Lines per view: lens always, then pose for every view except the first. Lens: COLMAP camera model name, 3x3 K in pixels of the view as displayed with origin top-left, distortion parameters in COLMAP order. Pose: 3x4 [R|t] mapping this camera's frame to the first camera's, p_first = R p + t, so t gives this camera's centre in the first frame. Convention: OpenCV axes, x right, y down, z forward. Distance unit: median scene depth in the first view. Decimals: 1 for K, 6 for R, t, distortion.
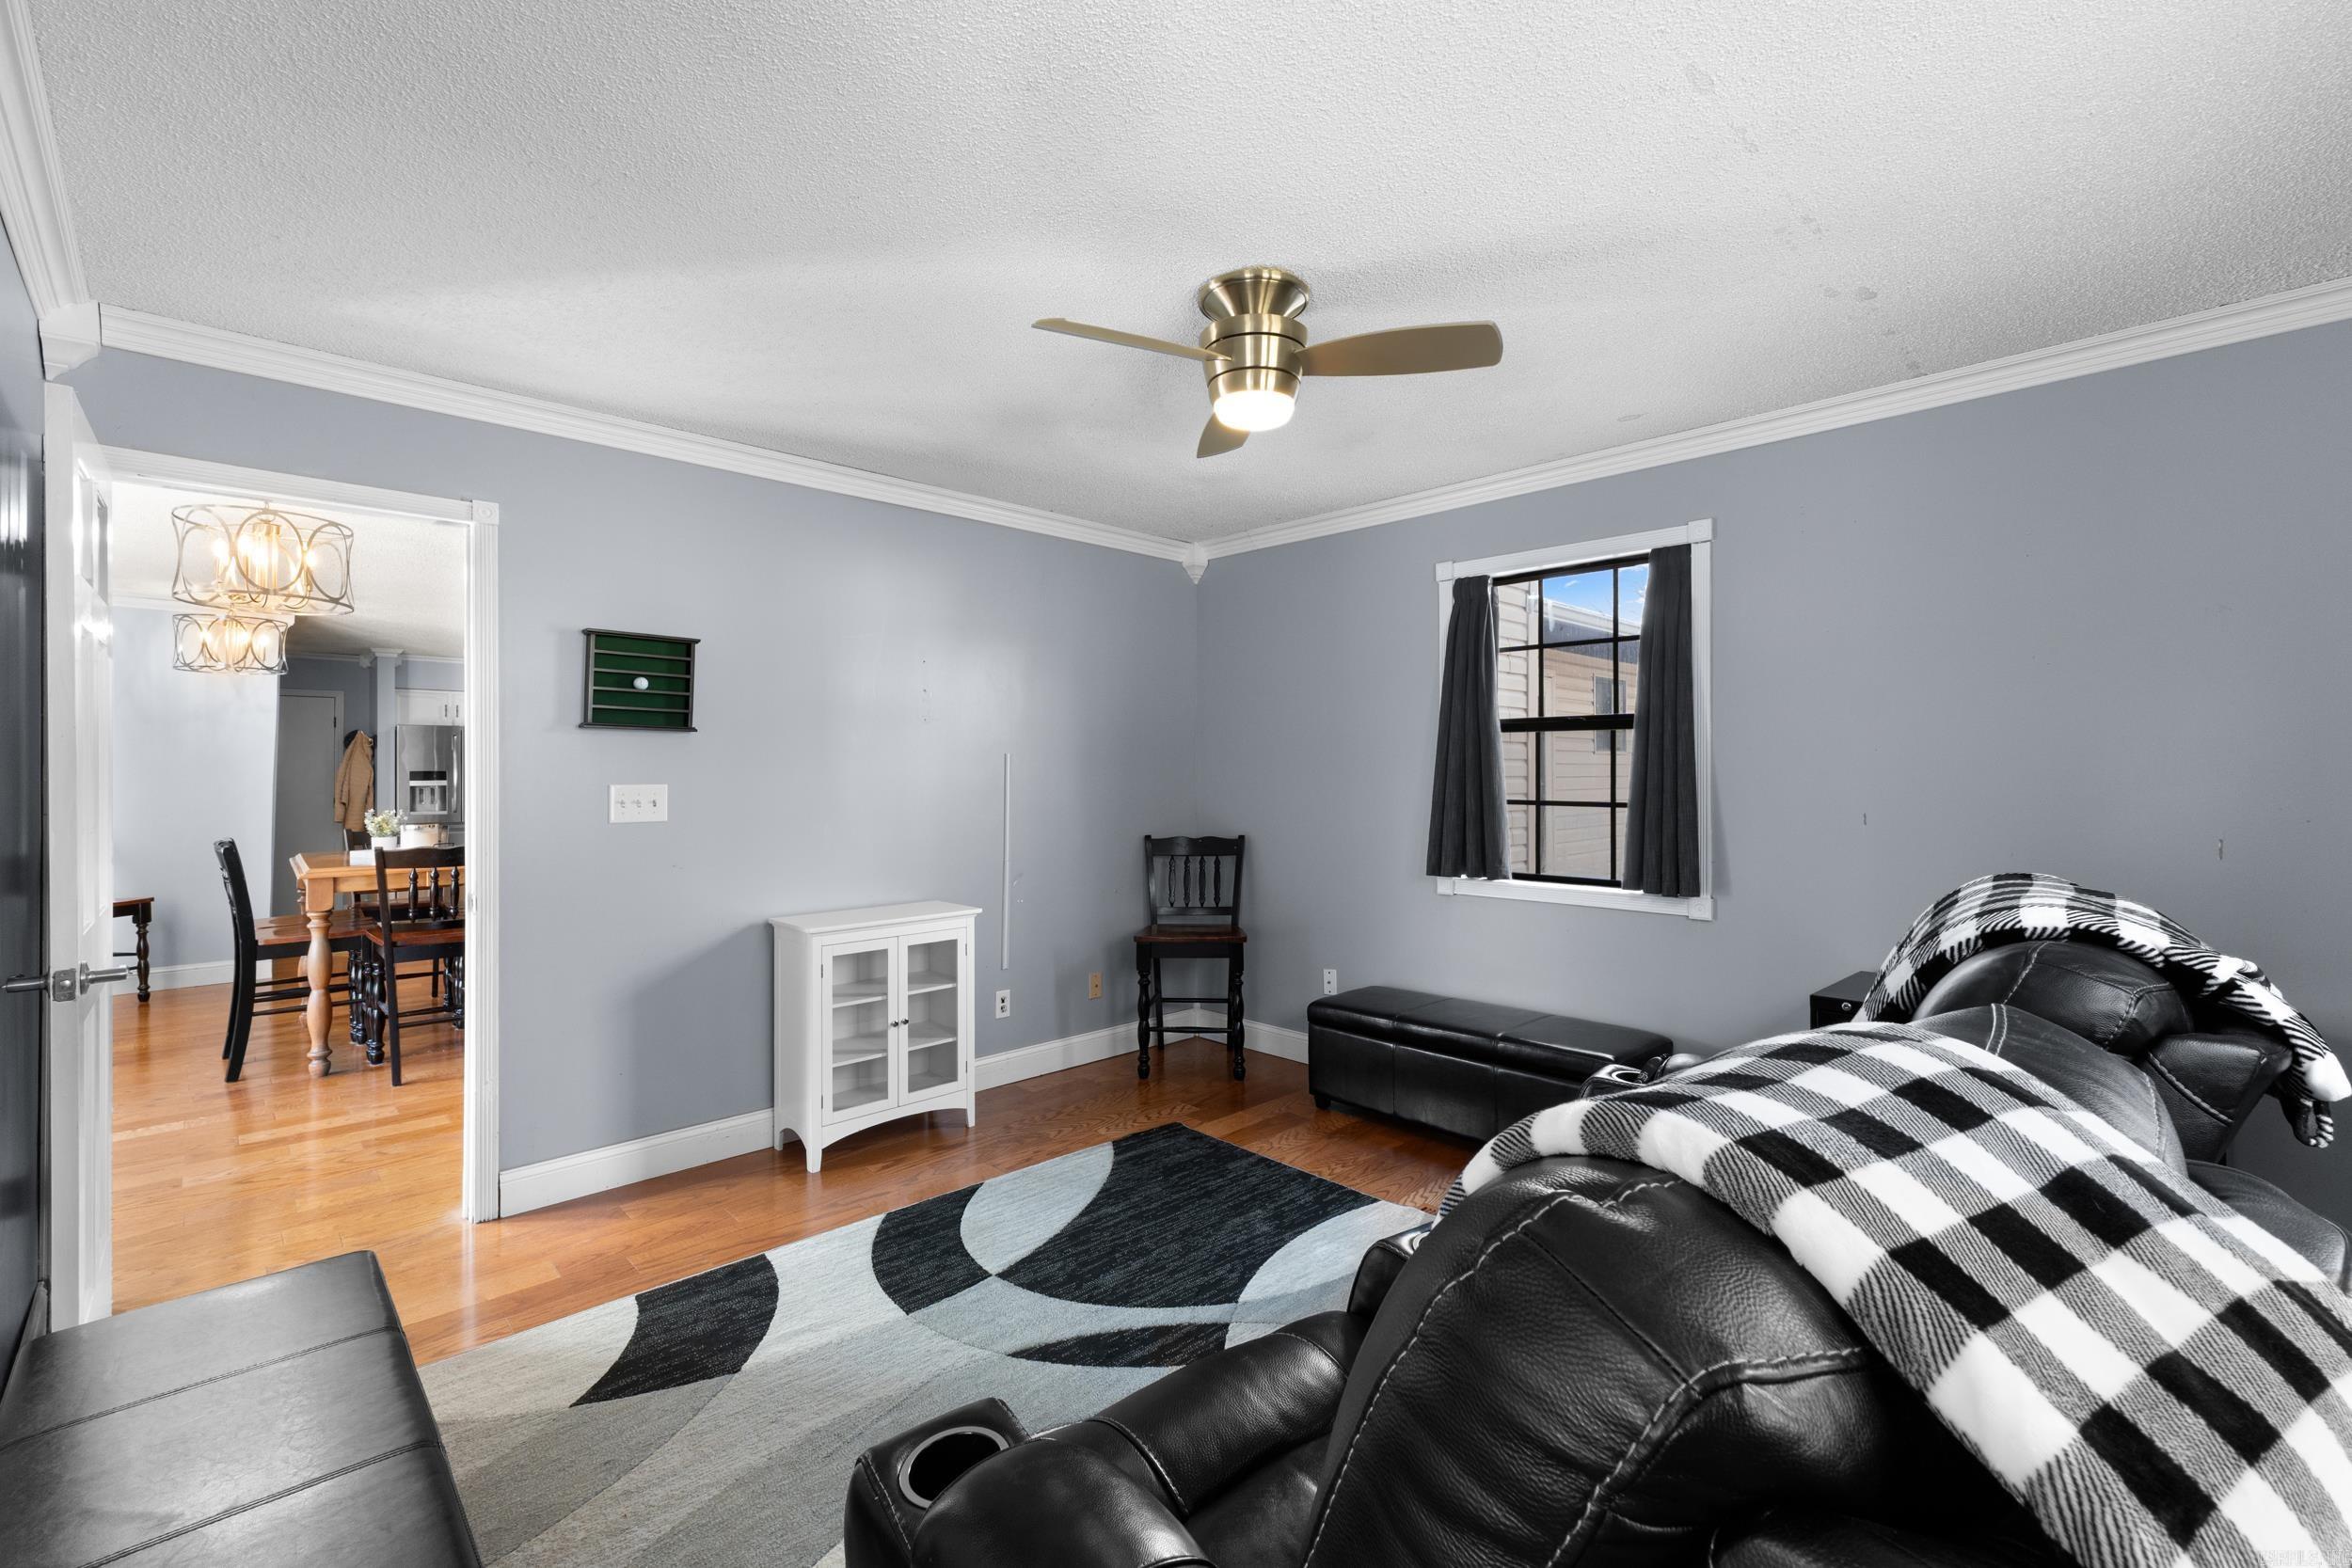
lens RADIAL K [[1007.2, 0, 1191.8], [0, 1007.2, 765.9], [0, 0, 1]] dist [0.003840, -0.000227]
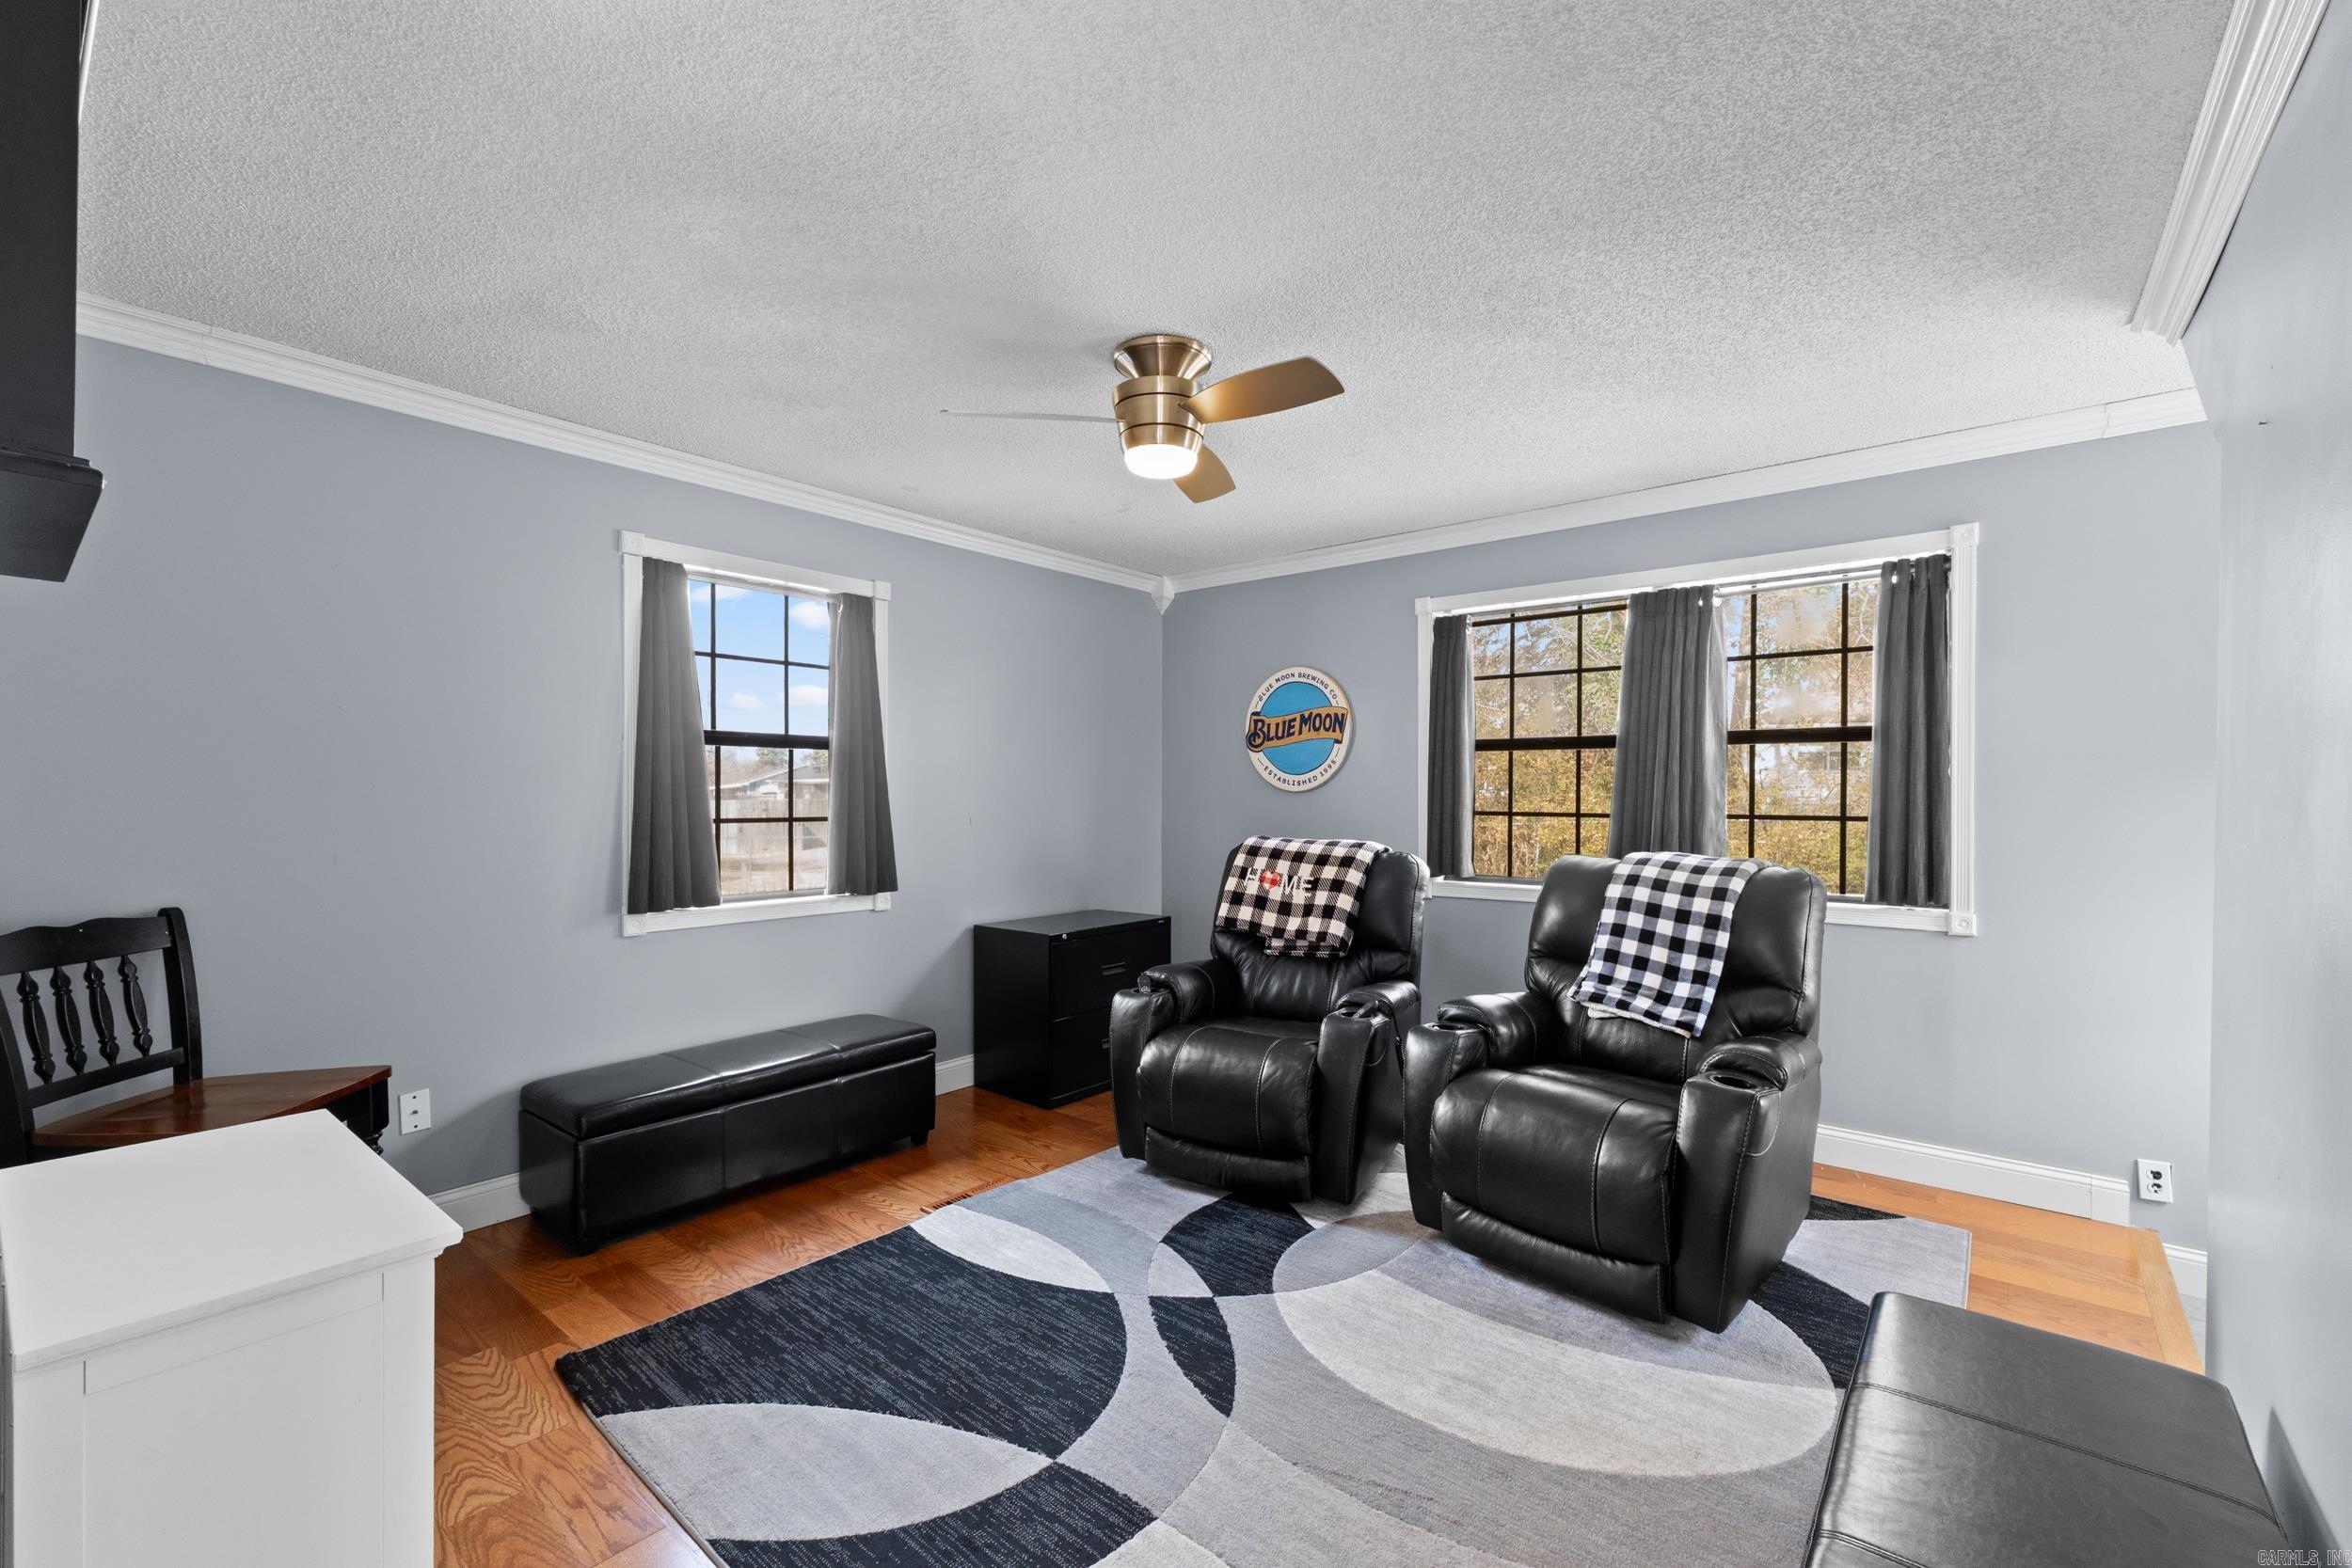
lens RADIAL K [[1007.2, 0, 1173.3], [0, 1007.2, 795.9], [0, 0, 1]] dist [0.003840, -0.000227]
pose [[-0.111973, -0.008960, 0.993671, -0.744554], [-0.011846, 0.999900, 0.007681, 0.001793], [-0.993641, -0.010911, -0.112068, 0.785144]]
